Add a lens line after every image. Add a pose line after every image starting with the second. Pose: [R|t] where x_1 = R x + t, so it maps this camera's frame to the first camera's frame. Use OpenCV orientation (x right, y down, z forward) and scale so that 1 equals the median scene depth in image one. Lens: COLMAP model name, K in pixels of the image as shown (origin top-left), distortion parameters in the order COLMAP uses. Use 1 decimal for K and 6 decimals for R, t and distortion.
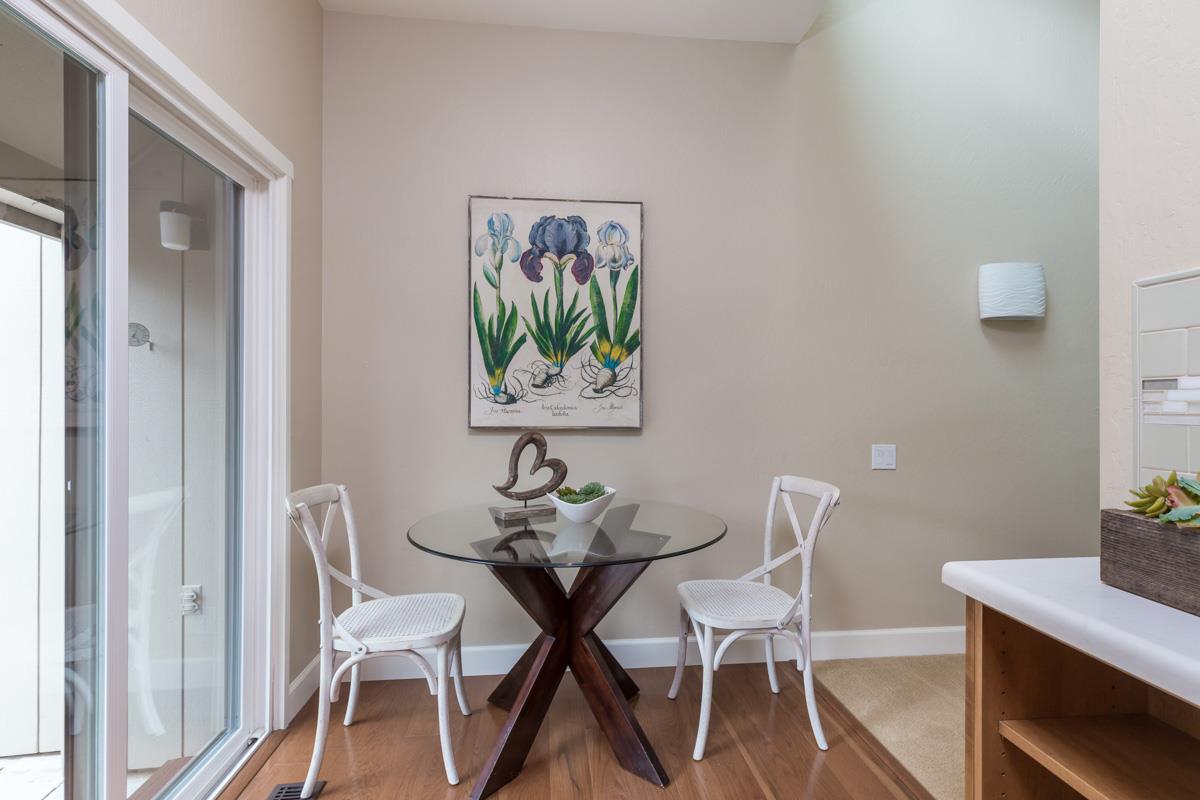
lens RADIAL K [[555.8, 0, 608.1], [0, 555.8, 401.2], [0, 0, 1]] dist [0.005893, 0.000115]
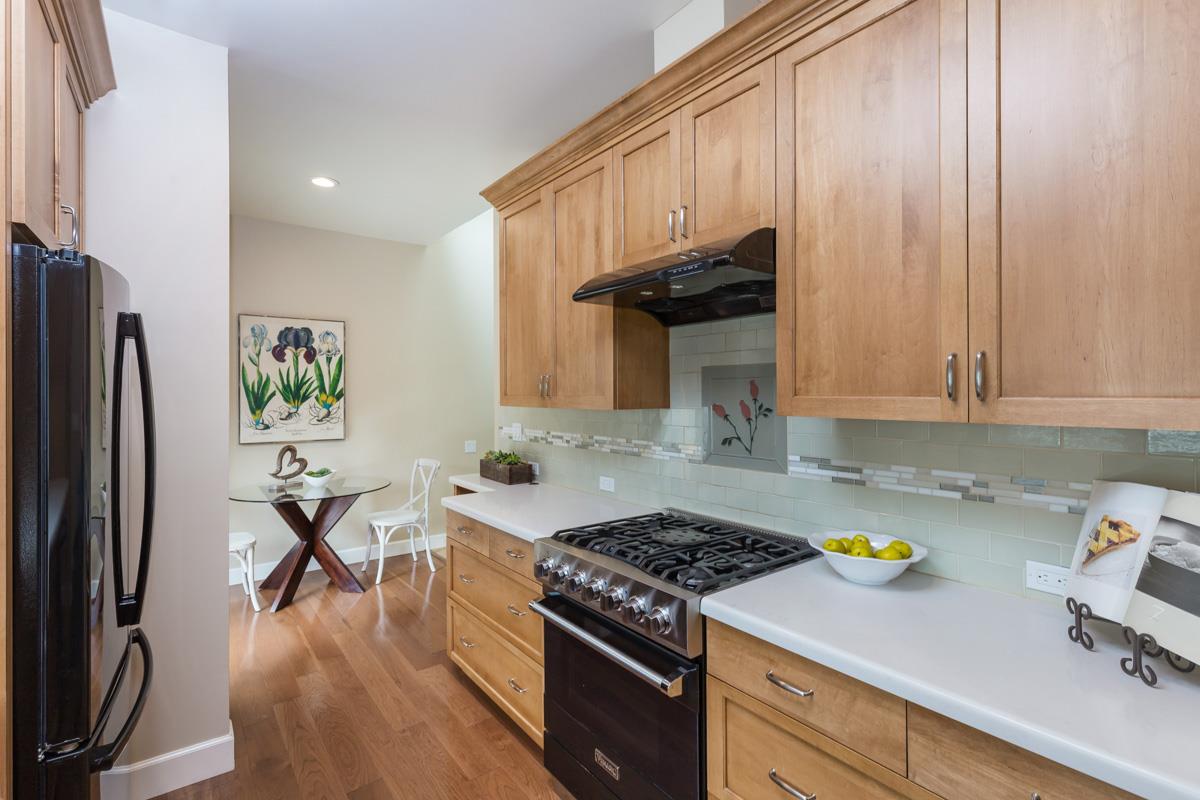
lens RADIAL K [[555.8, 0, 604.6], [0, 555.8, 391.5], [0, 0, 1]] dist [0.005893, 0.000115]
pose [[0.840937, -0.002961, 0.541124, -0.229331], [0.001678, 0.999994, 0.002865, -0.122506], [-0.541130, -0.001501, 0.840938, -1.125620]]
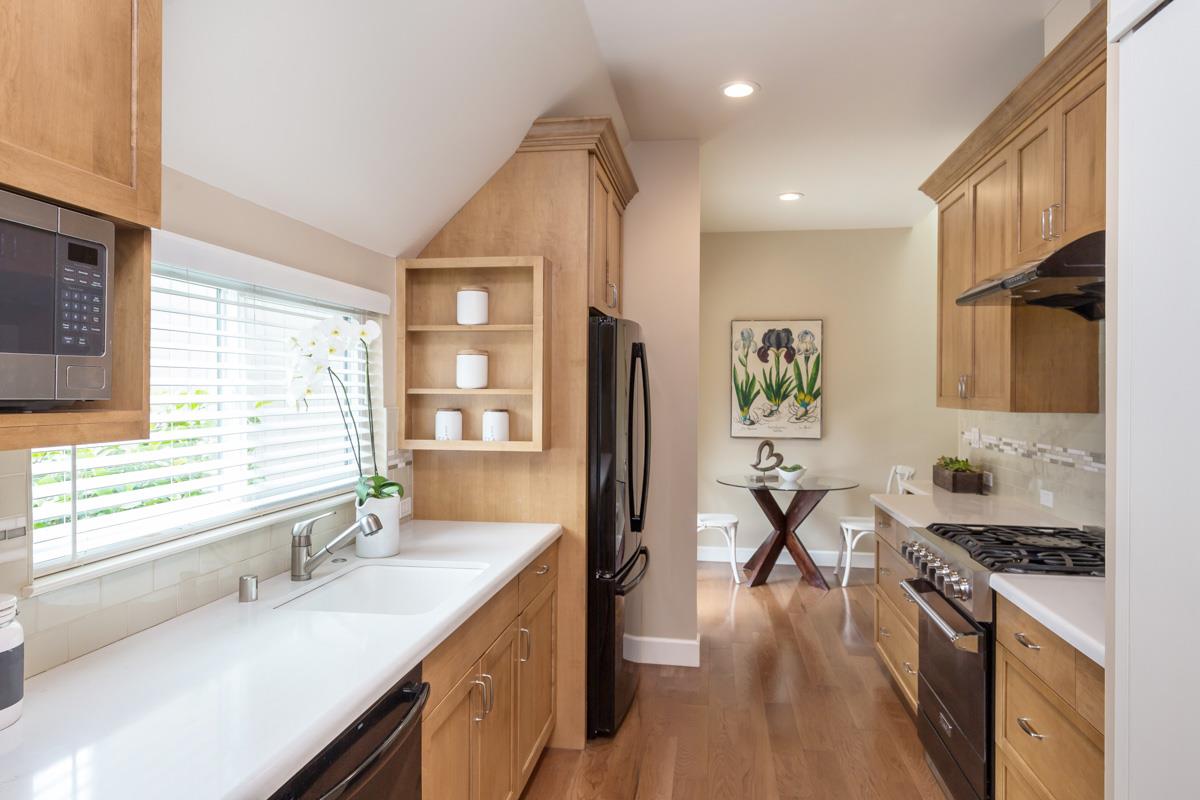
lens RADIAL K [[773.3, 0, 597.3], [0, 773.3, 396.1], [0, 0, 1]] dist [-0.007023, -0.000421]
pose [[0.970493, 0.006628, -0.241037, -0.047556], [-0.003862, 0.999921, 0.011947, -0.128601], [0.241098, -0.010664, 0.970442, -1.781875]]
